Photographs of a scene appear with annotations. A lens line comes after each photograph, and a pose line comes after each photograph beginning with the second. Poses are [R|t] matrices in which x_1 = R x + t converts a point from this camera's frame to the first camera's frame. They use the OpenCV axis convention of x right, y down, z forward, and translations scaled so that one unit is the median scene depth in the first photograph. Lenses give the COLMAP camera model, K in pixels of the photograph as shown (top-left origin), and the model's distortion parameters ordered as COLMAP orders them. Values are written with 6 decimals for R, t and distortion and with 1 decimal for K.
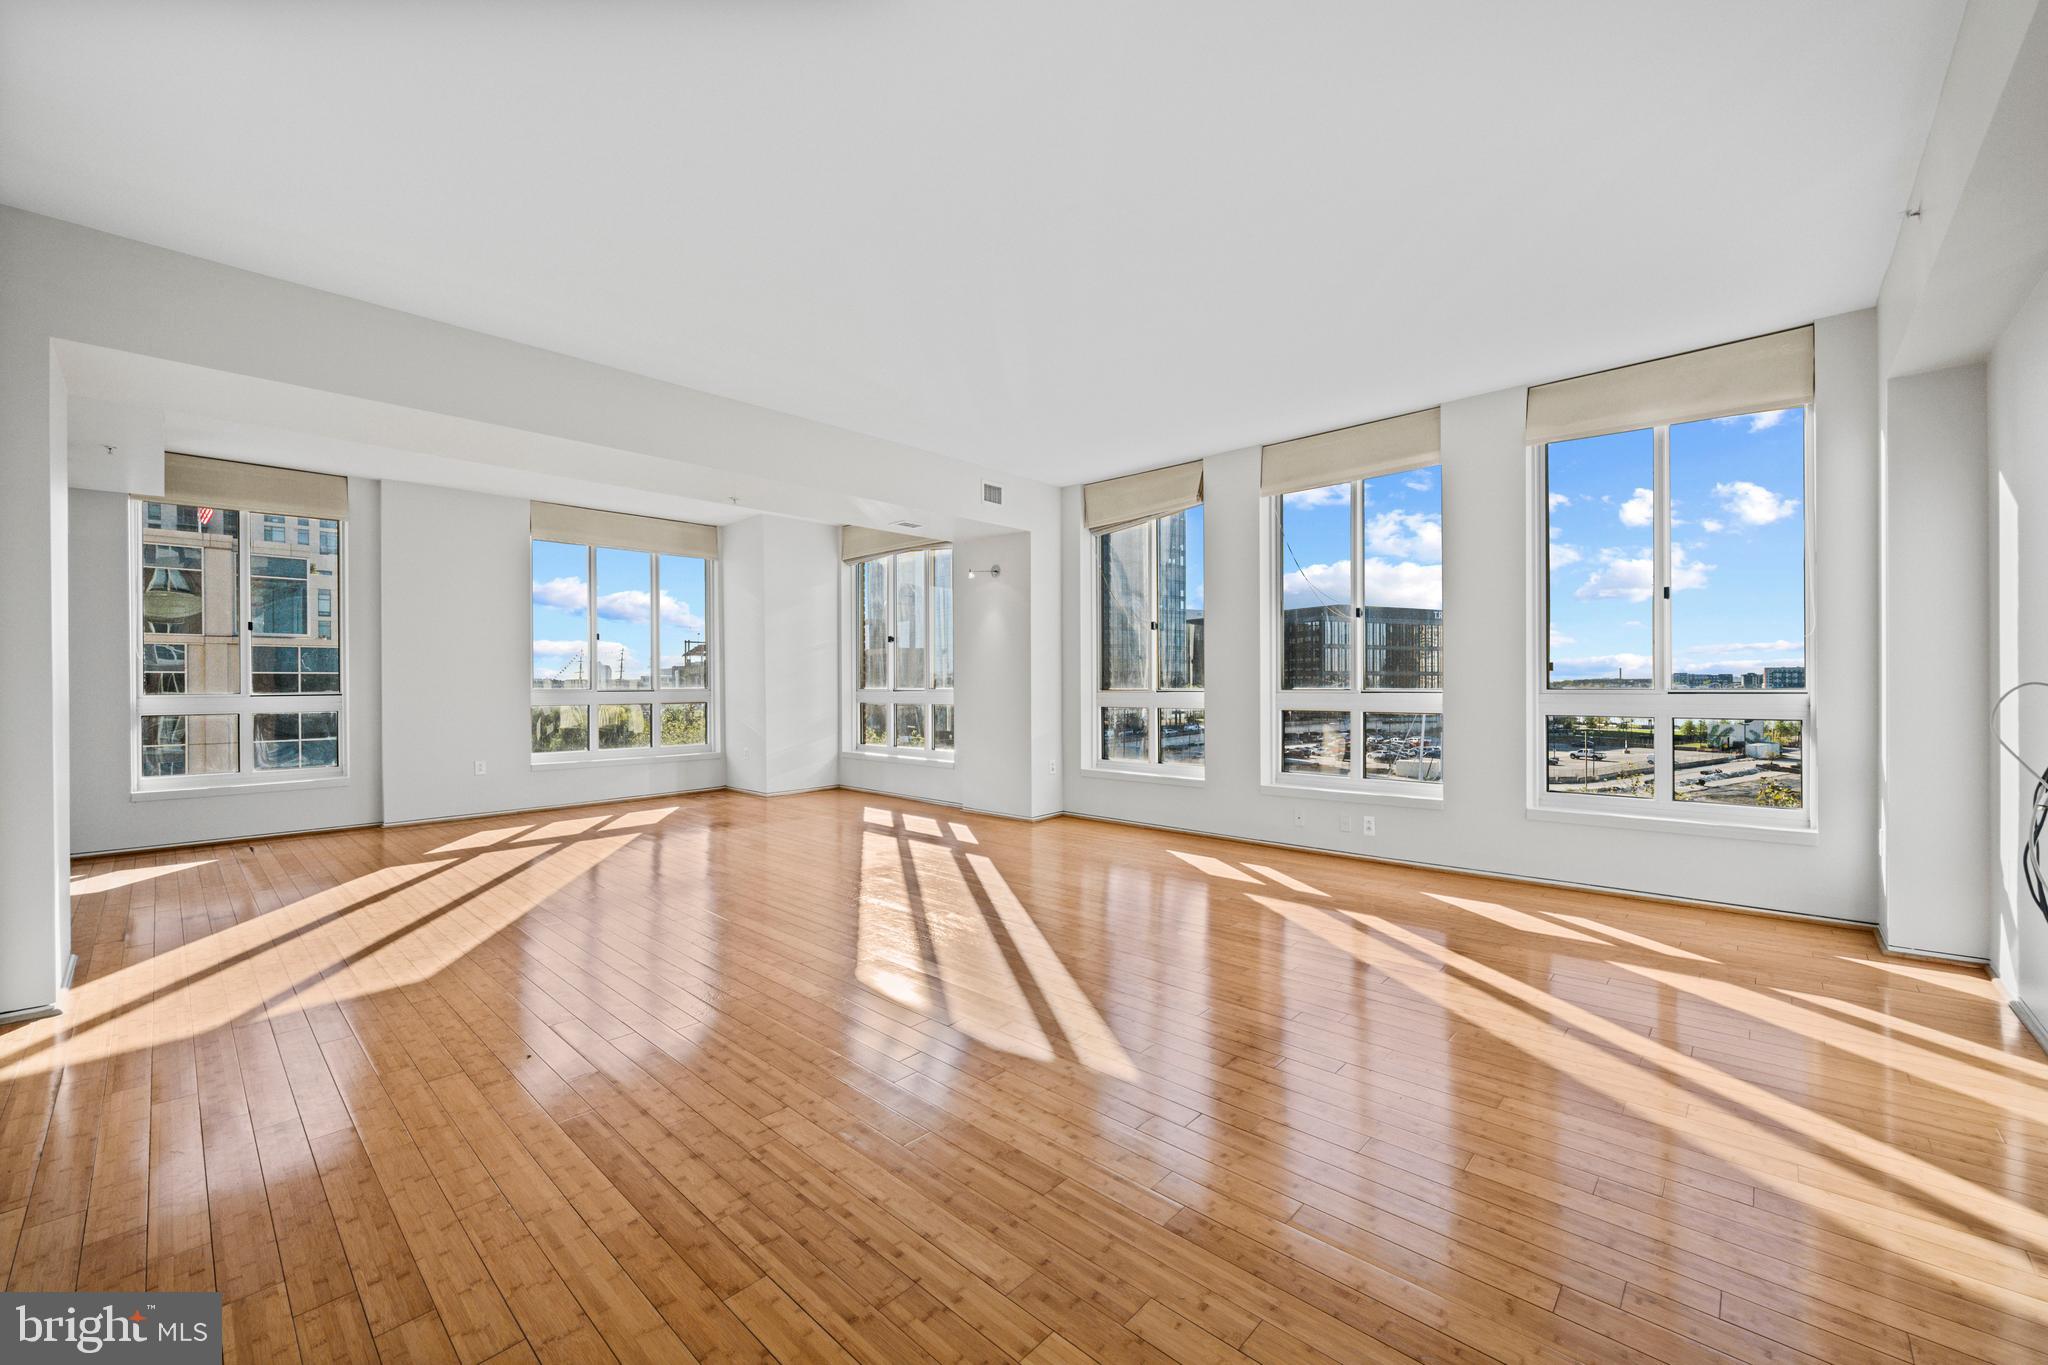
lens RADIAL K [[818.9, 0, 1031.1], [0, 818.9, 682.5], [0, 0, 1]] dist [0.000534, 0.000393]
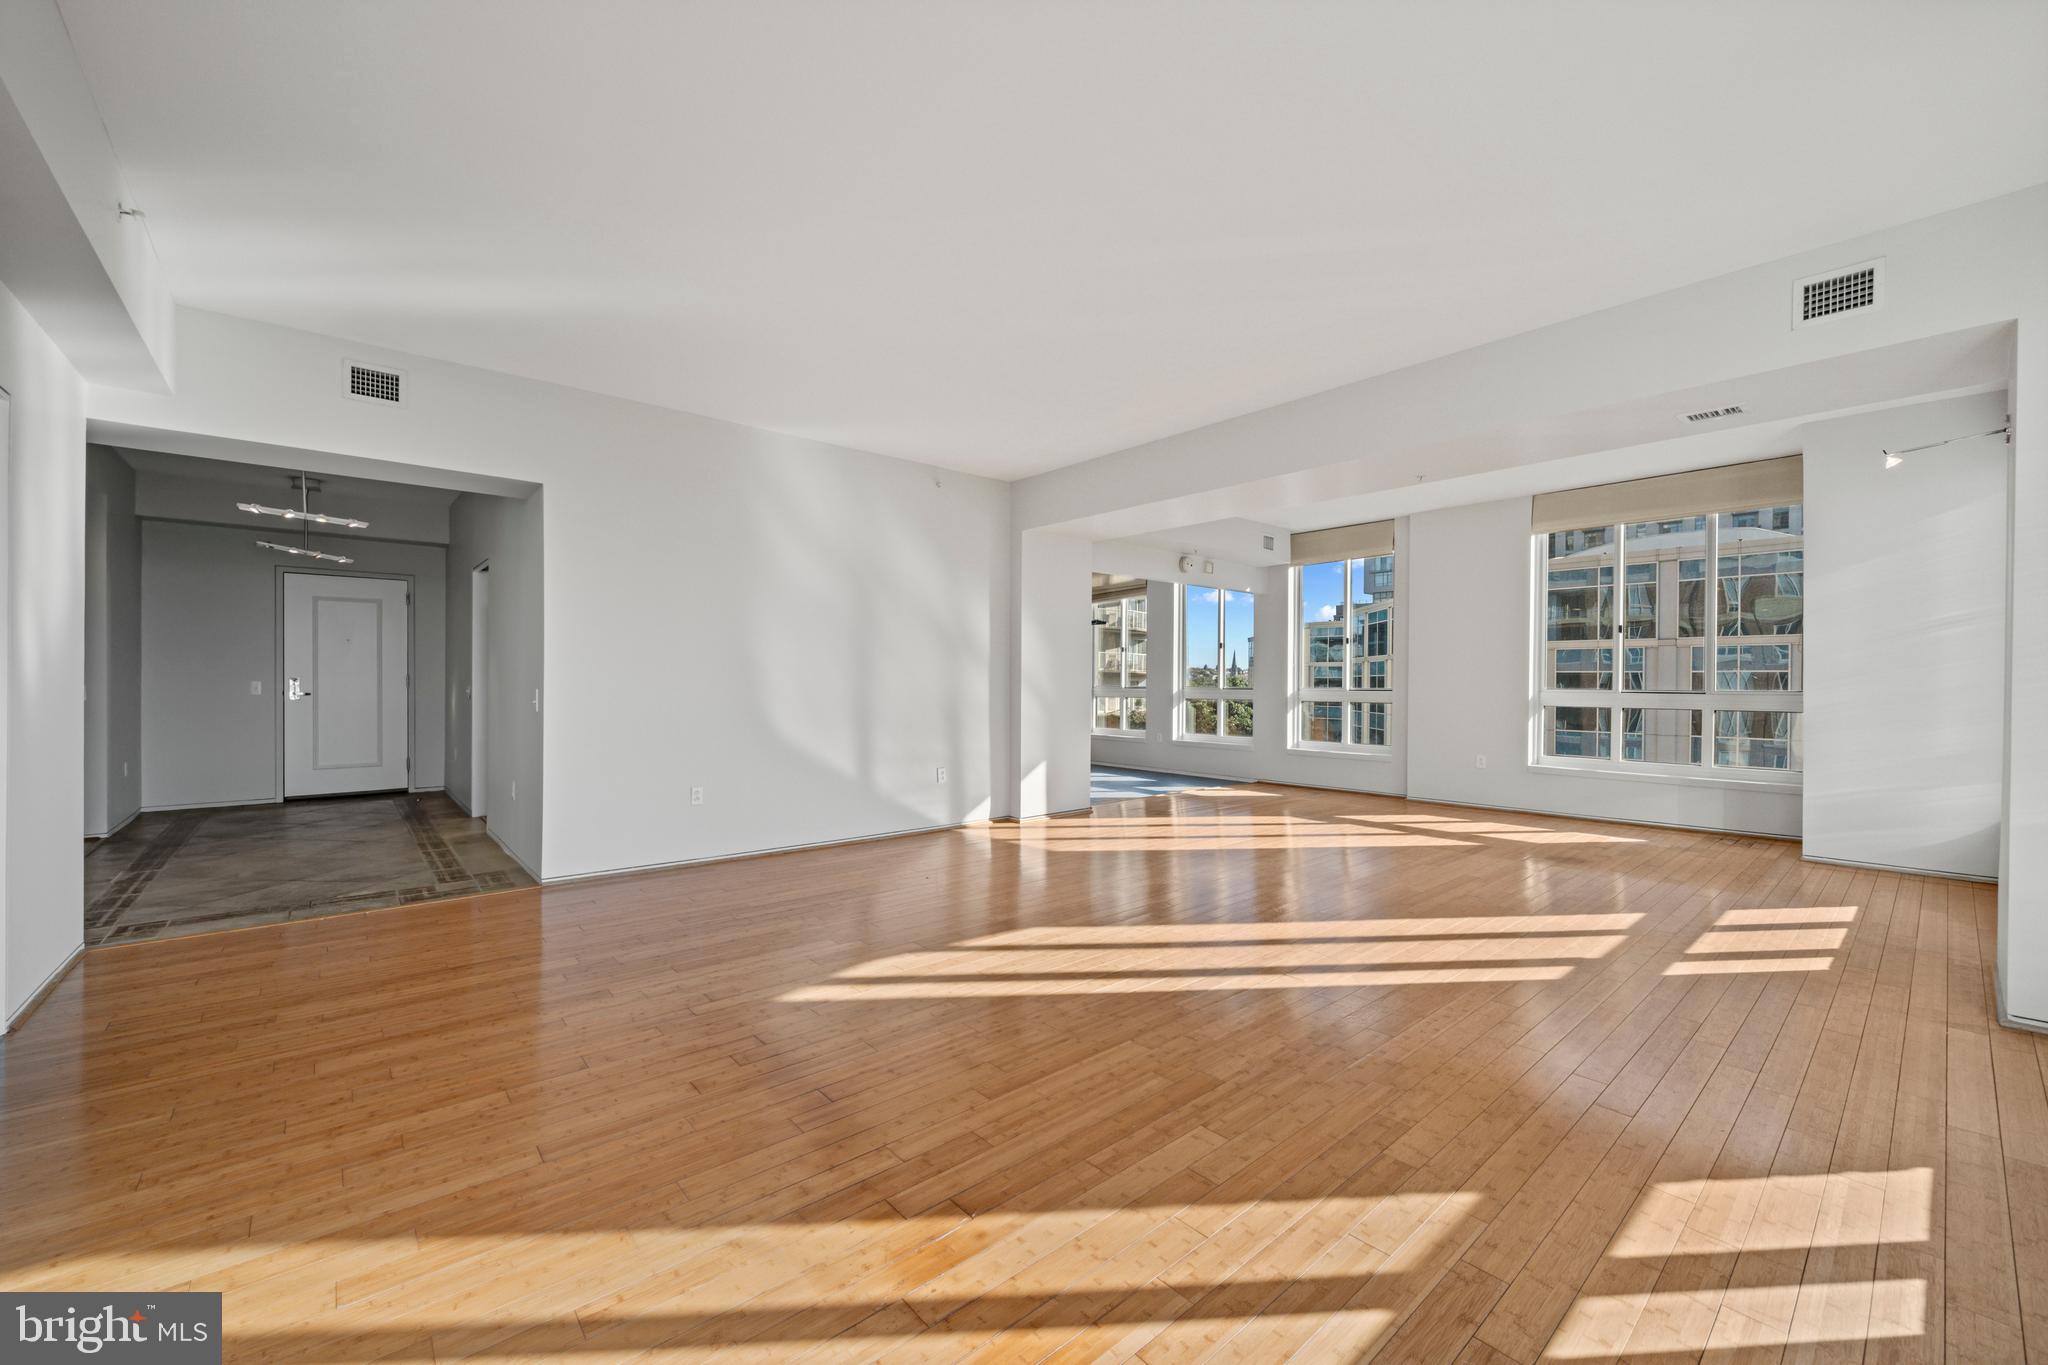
lens RADIAL K [[818.9, 0, 1011.1], [0, 818.9, 680.3], [0, 0, 1]] dist [0.000534, 0.000393]
pose [[-0.133690, 0.002873, -0.991019, 0.330800], [-0.003269, 0.999989, 0.003340, -0.001738], [0.991018, 0.003686, -0.133679, 0.386468]]
